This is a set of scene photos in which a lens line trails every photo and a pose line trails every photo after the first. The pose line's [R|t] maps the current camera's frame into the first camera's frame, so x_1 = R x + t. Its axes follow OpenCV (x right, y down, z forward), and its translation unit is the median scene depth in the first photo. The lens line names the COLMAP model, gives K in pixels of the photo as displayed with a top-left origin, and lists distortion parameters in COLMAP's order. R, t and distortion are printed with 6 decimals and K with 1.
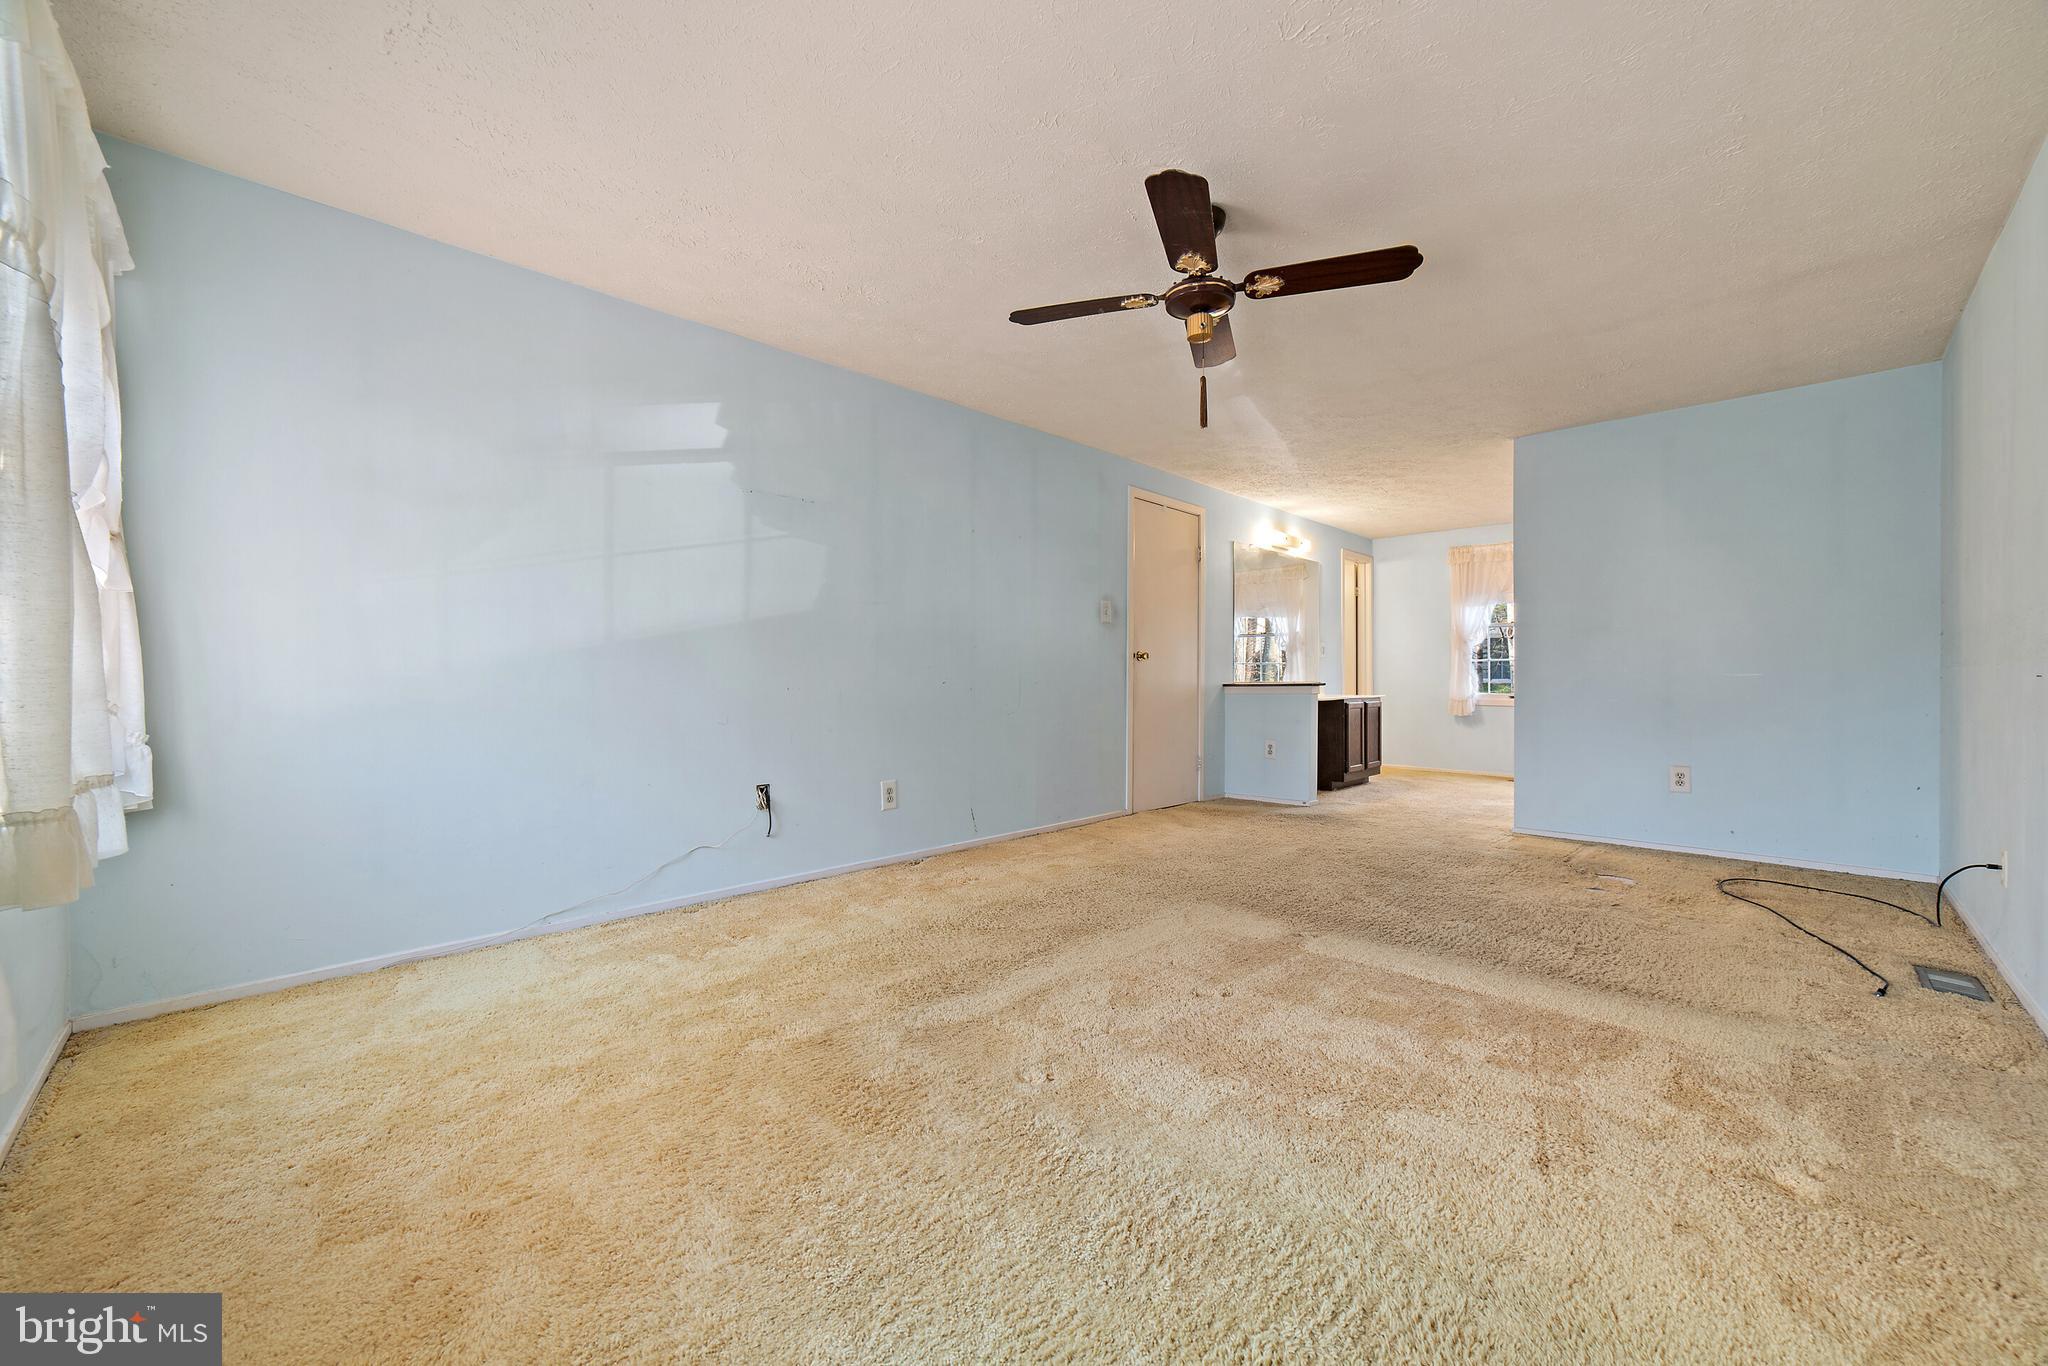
lens RADIAL K [[772.8, 0, 1030.1], [0, 772.8, 691.7], [0, 0, 1]] dist [0.000735, 0.000108]
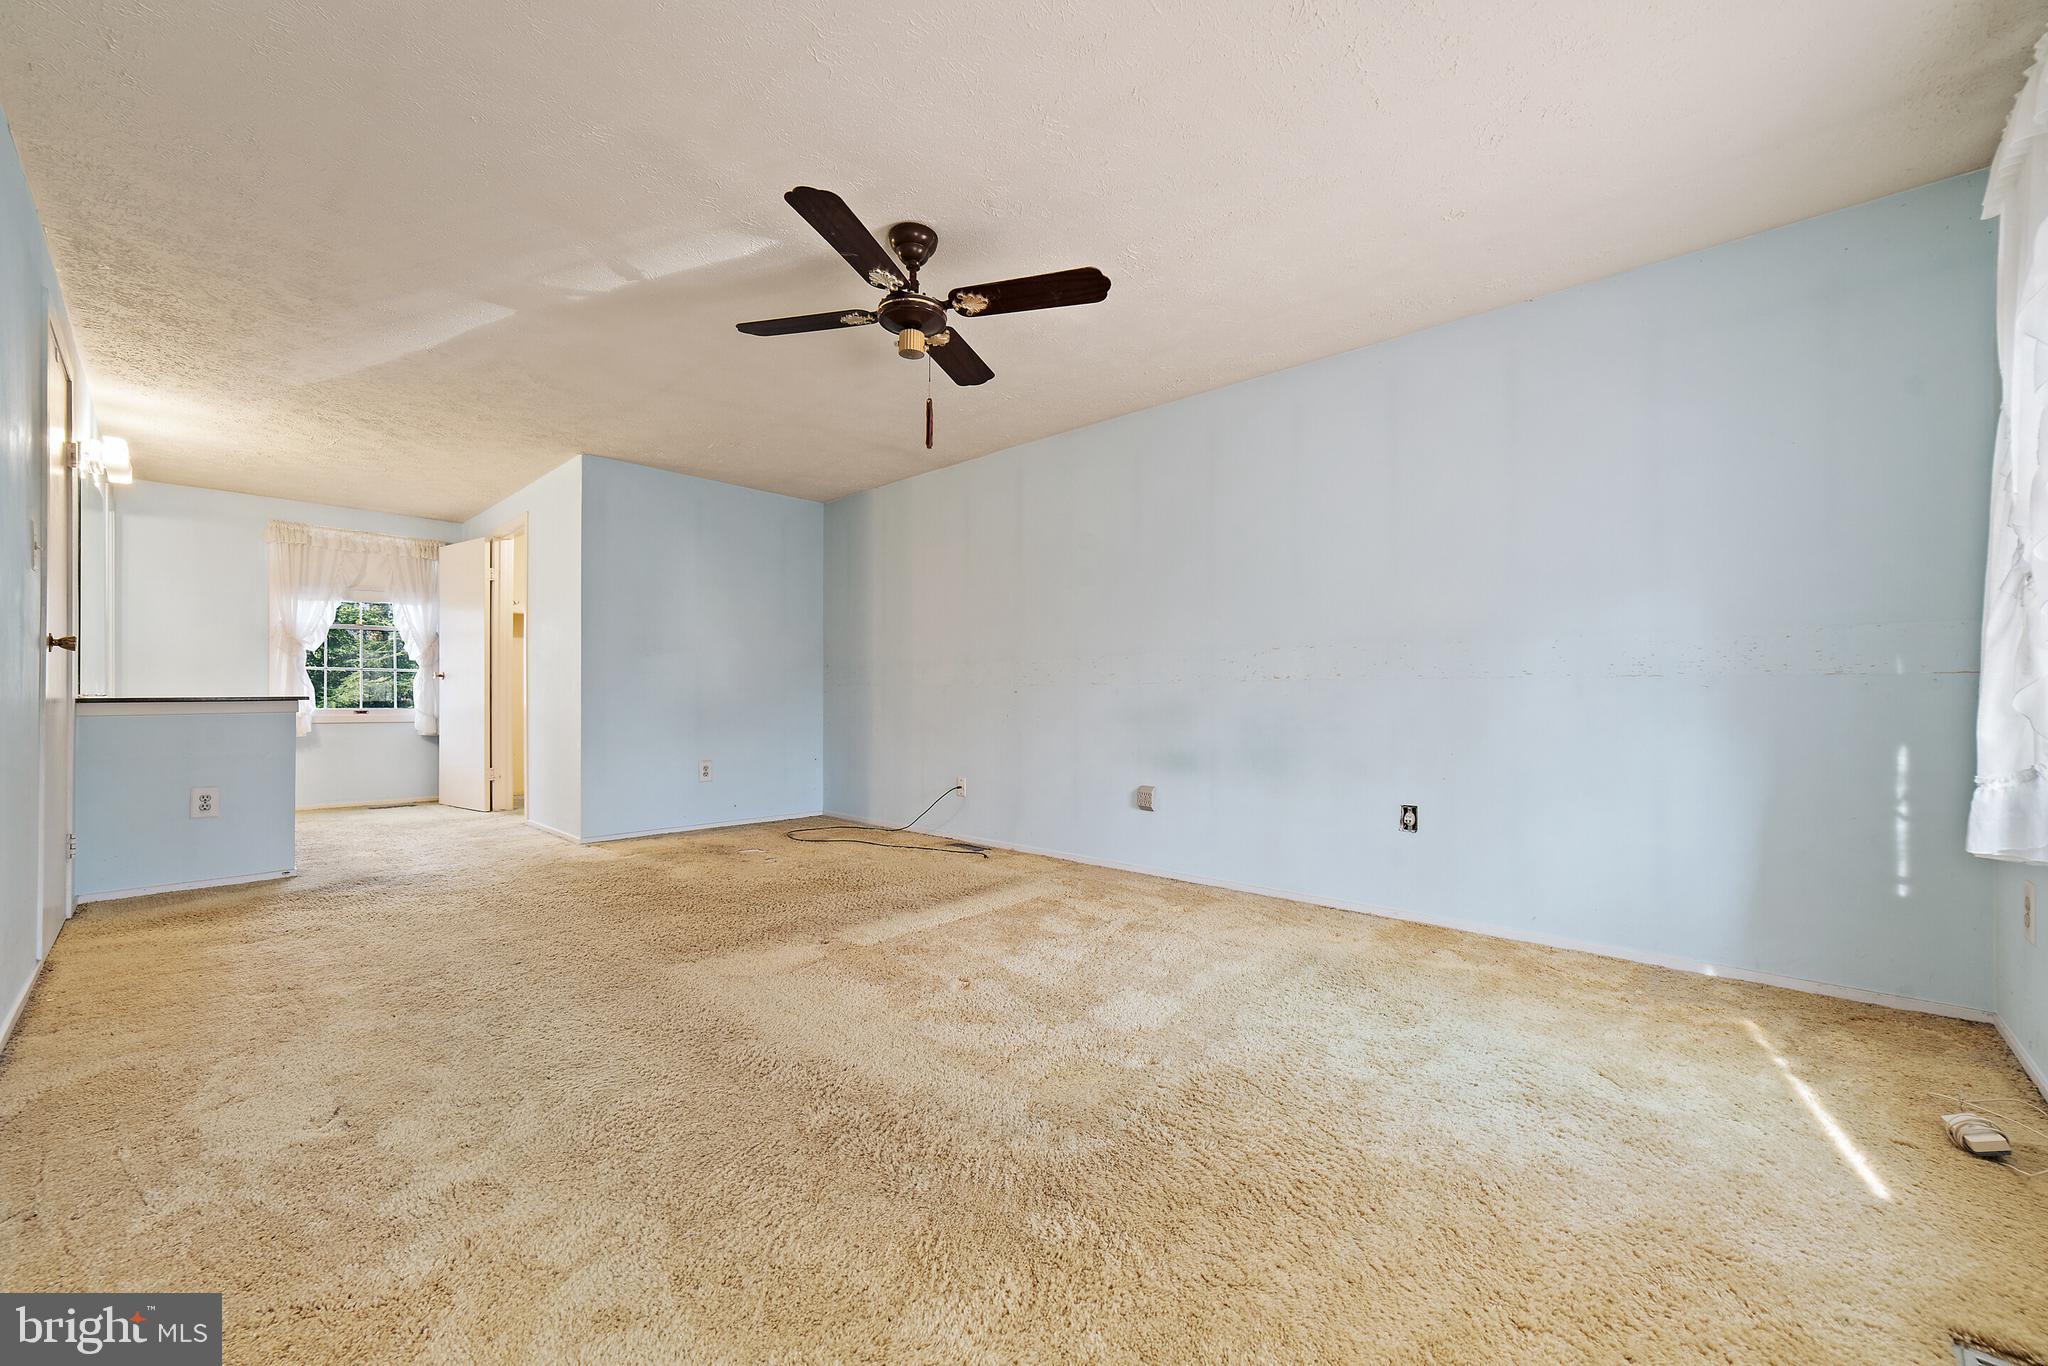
lens RADIAL K [[772.8, 0, 1030.1], [0, 772.8, 691.7], [0, 0, 1]] dist [0.000735, 0.000108]
pose [[-0.024072, 0.003350, 0.999705, -0.380319], [0.011130, 0.999933, -0.003083, -0.007273], [-0.999648, 0.011053, -0.024107, 0.412729]]
